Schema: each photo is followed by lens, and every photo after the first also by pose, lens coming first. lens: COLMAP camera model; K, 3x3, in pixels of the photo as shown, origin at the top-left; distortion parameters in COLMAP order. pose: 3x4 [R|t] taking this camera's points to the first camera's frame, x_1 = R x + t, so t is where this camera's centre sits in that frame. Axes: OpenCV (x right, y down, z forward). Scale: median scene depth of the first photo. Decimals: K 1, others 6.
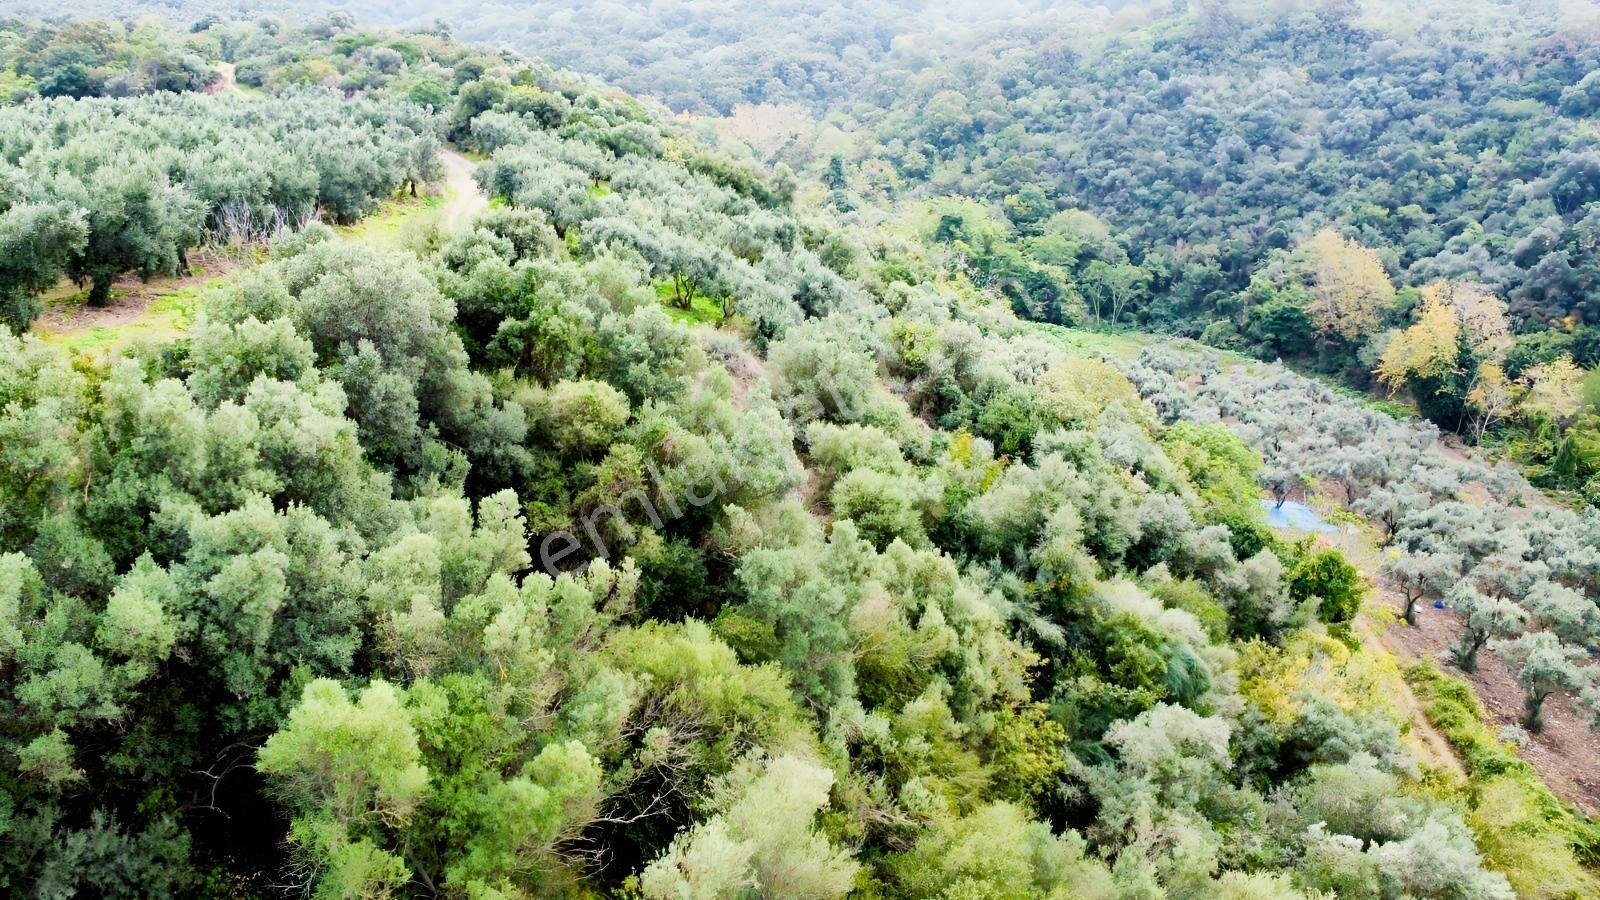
lens RADIAL K [[1158.5, 0, 800.0], [0, 1158.5, 450.0], [0, 0, 1]] dist [-0.021291, -0.022167]
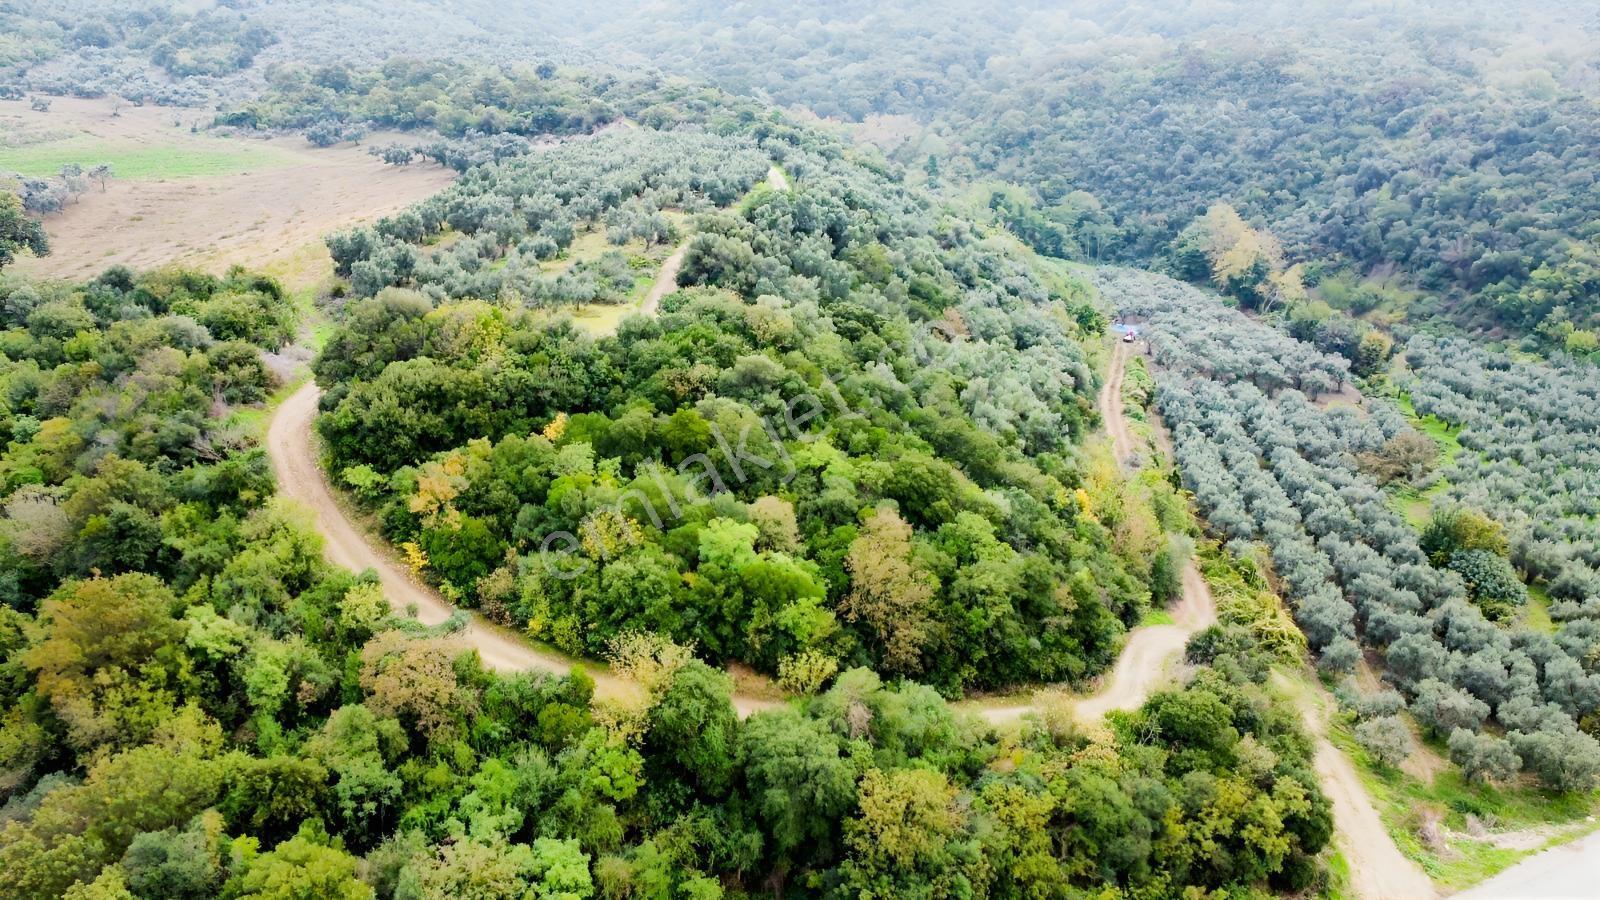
lens RADIAL K [[1158.5, 0, 800.0], [0, 1158.5, 450.0], [0, 0, 1]] dist [-0.021291, -0.022167]
pose [[0.995390, 0.035431, -0.089125, 0.006292], [-0.034431, 0.999326, 0.012741, 0.147783], [0.089516, -0.009613, 0.995939, -0.648899]]
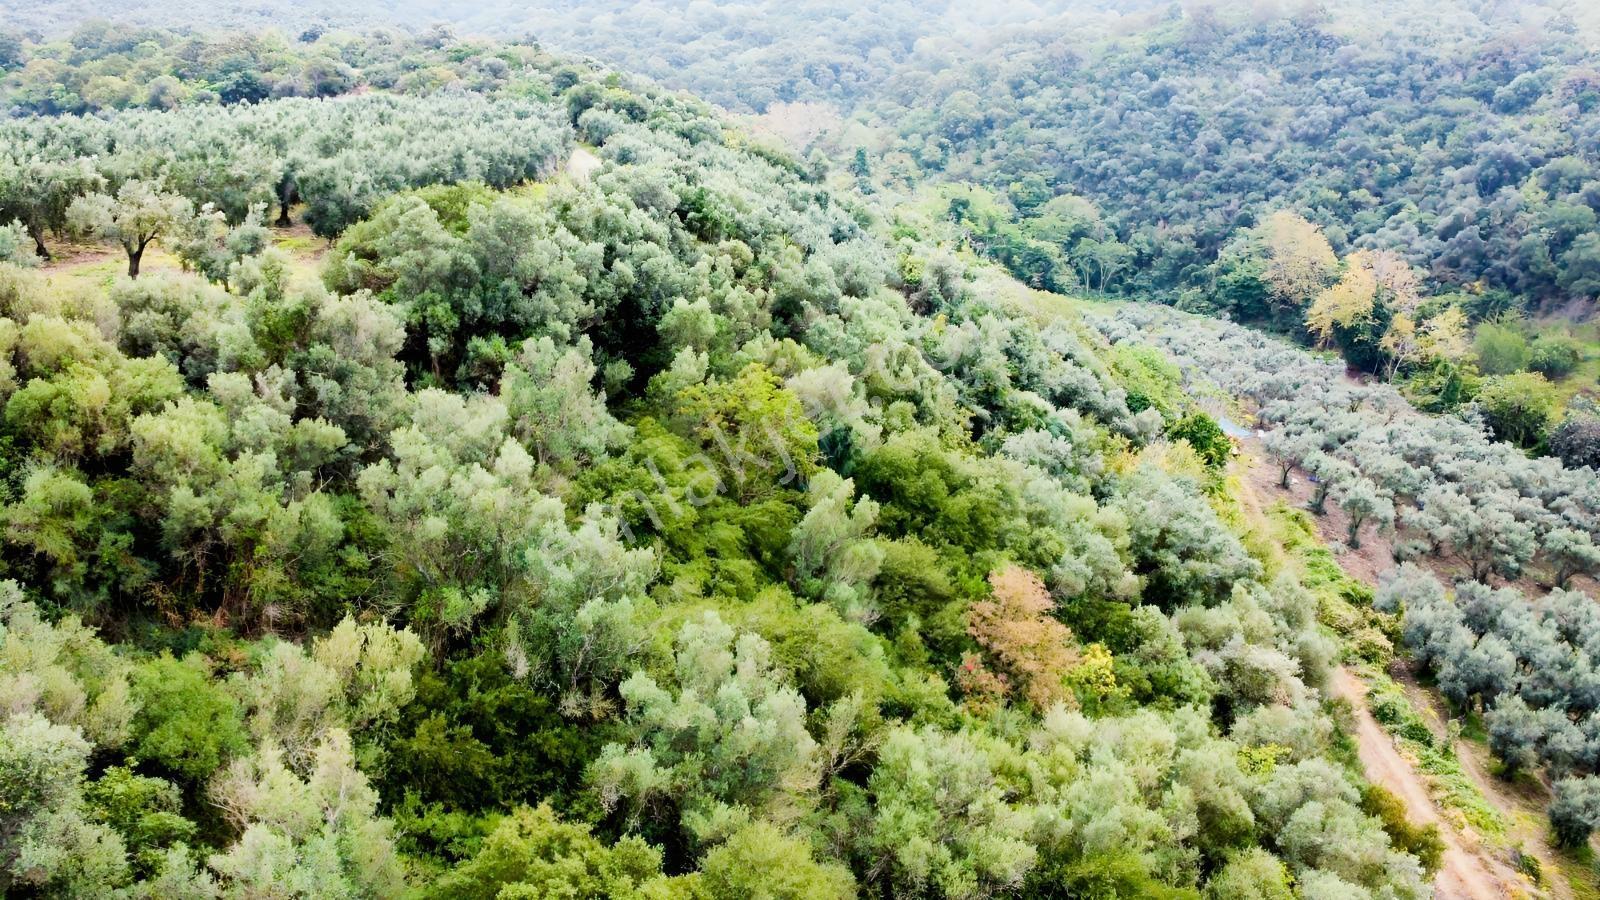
lens RADIAL K [[1158.5, 0, 800.0], [0, 1158.5, 450.0], [0, 0, 1]] dist [-0.021291, -0.022167]
pose [[0.999757, 0.005137, -0.021419, -0.003267], [-0.005104, 0.999986, 0.001583, 0.045204], [0.021427, -0.001473, 0.999769, -0.153163]]
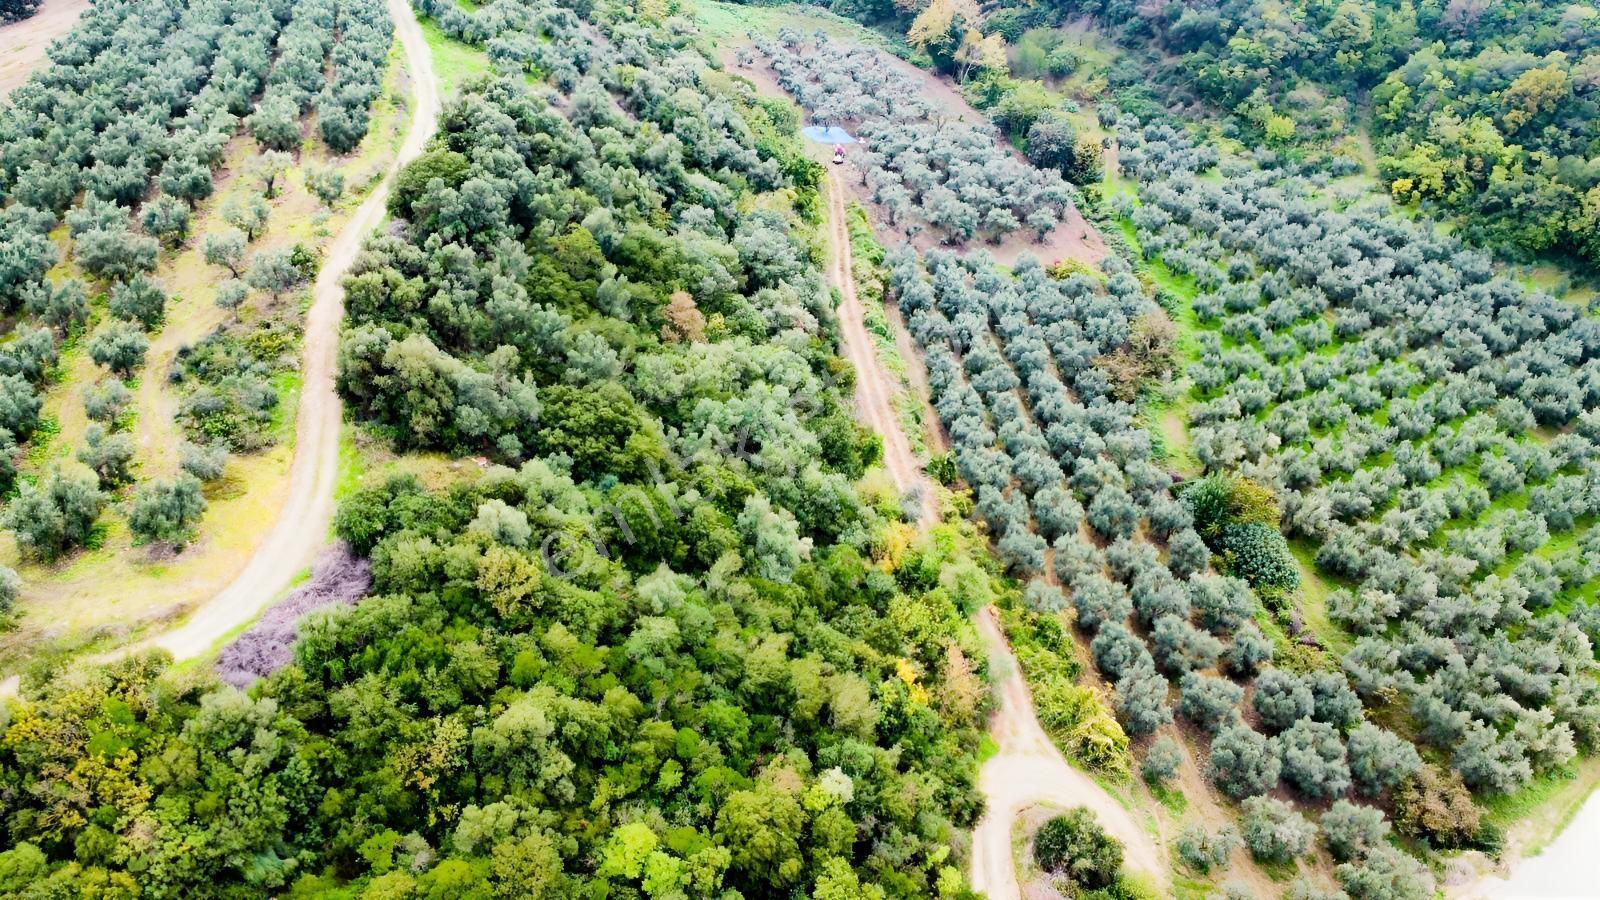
lens RADIAL K [[1158.5, 0, 800.0], [0, 1158.5, 450.0], [0, 0, 1]] dist [-0.021291, -0.022167]
pose [[0.977068, -0.112889, 0.180541, -0.022631], [0.048370, 0.943398, 0.328116, -0.045585], [-0.207363, -0.311859, 0.927224, -0.512502]]
